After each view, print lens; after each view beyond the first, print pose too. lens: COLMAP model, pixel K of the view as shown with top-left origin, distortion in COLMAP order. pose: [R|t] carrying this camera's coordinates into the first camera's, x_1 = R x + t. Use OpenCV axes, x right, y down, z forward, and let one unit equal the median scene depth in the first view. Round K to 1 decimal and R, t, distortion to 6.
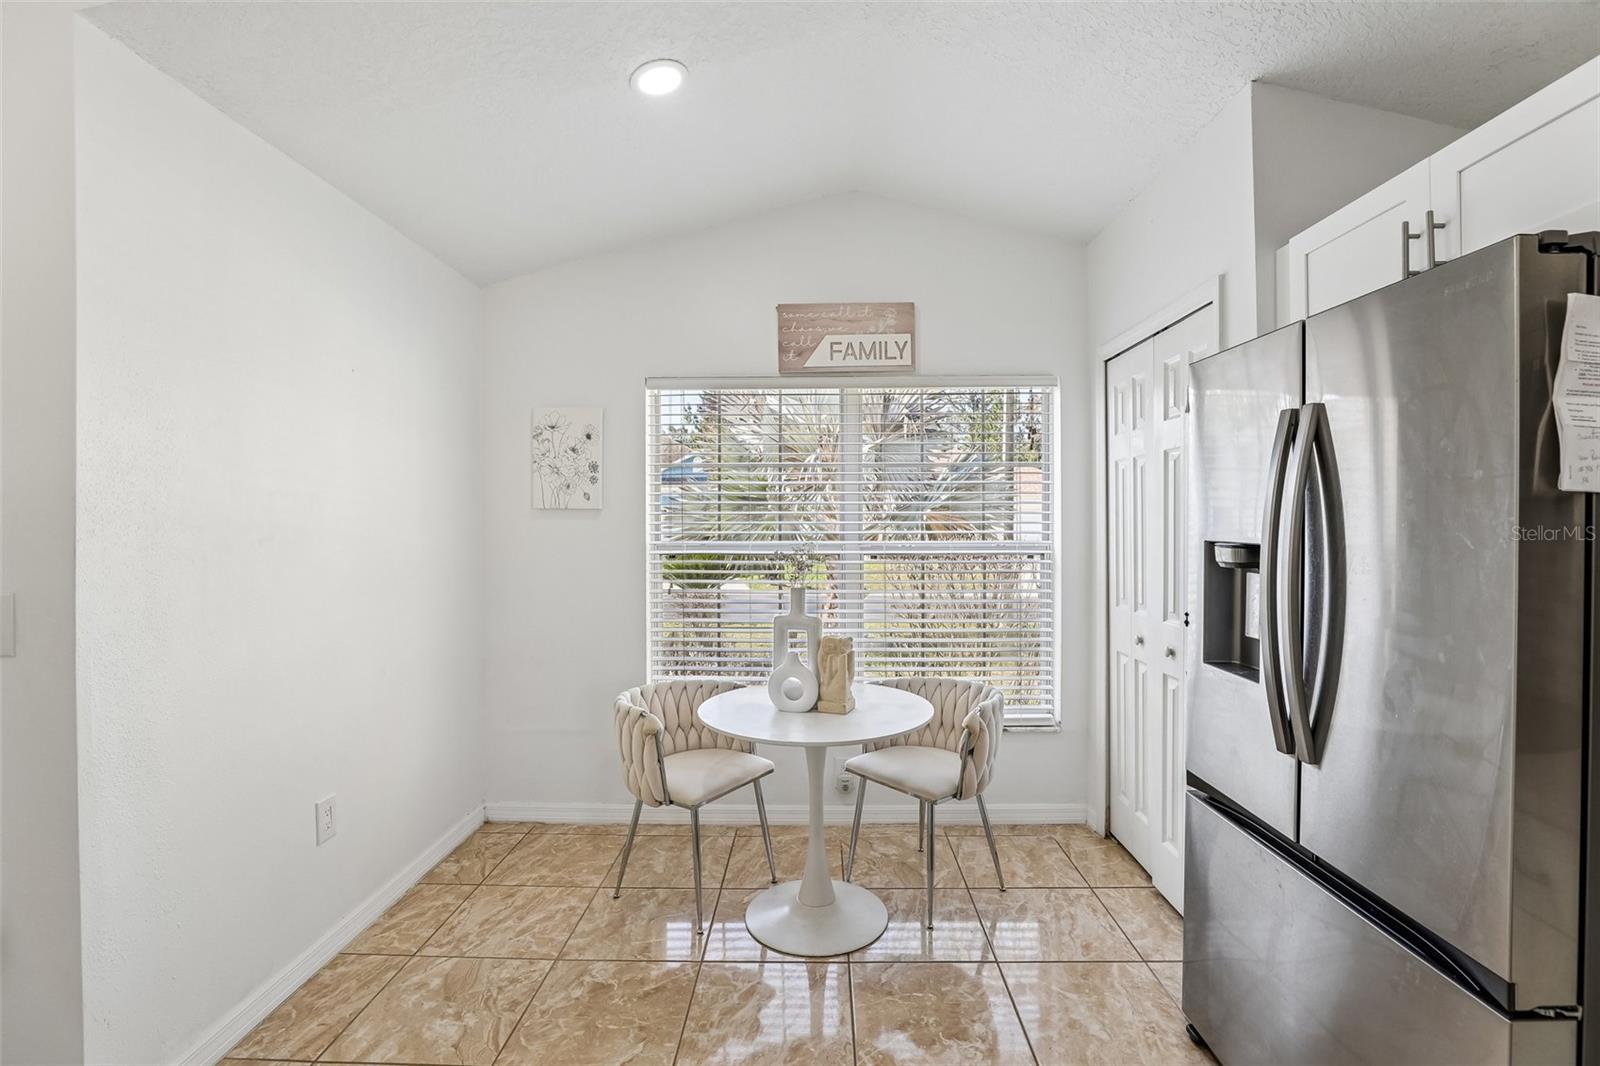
lens RADIAL K [[733.1, 0, 806.8], [0, 733.1, 520.1], [0, 0, 1]] dist [-0.045062, 0.012665]
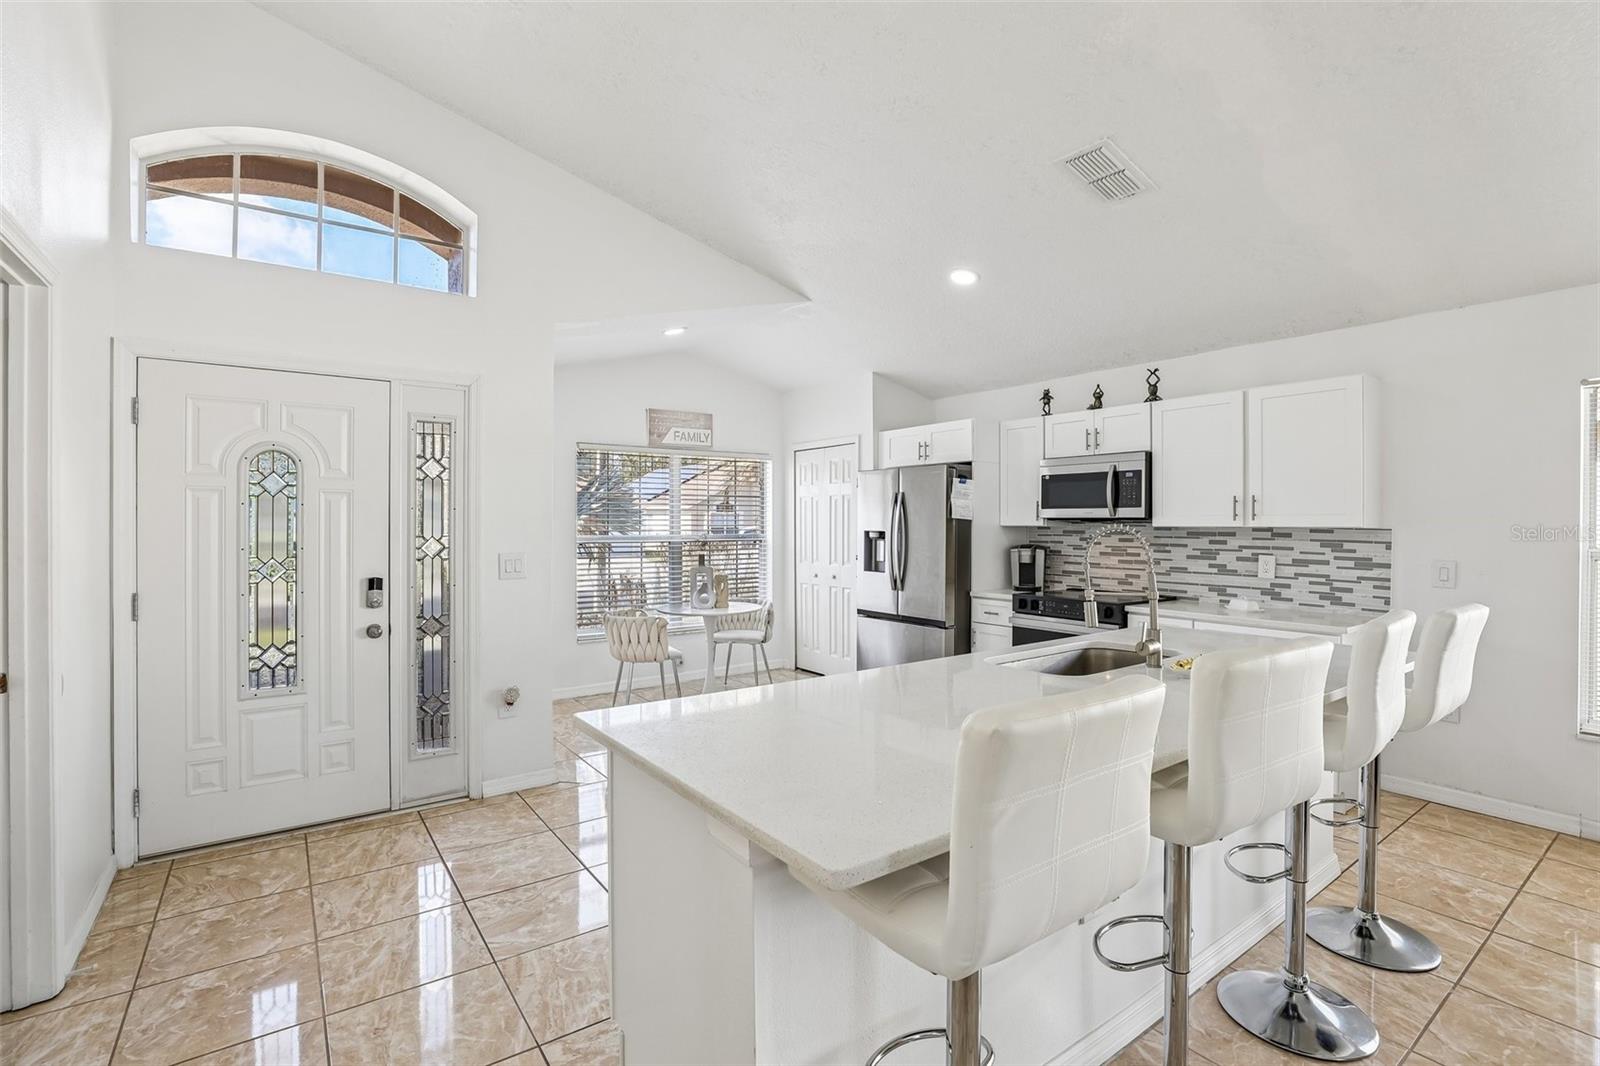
lens RADIAL K [[733.1, 0, 801.8], [0, 733.1, 527.1], [0, 0, 1]] dist [-0.045062, 0.012665]
pose [[0.797836, -0.001086, 0.602873, -1.116864], [-0.001189, 0.999994, 0.003375, 0.002248], [-0.602873, -0.003409, 0.797830, -0.956476]]
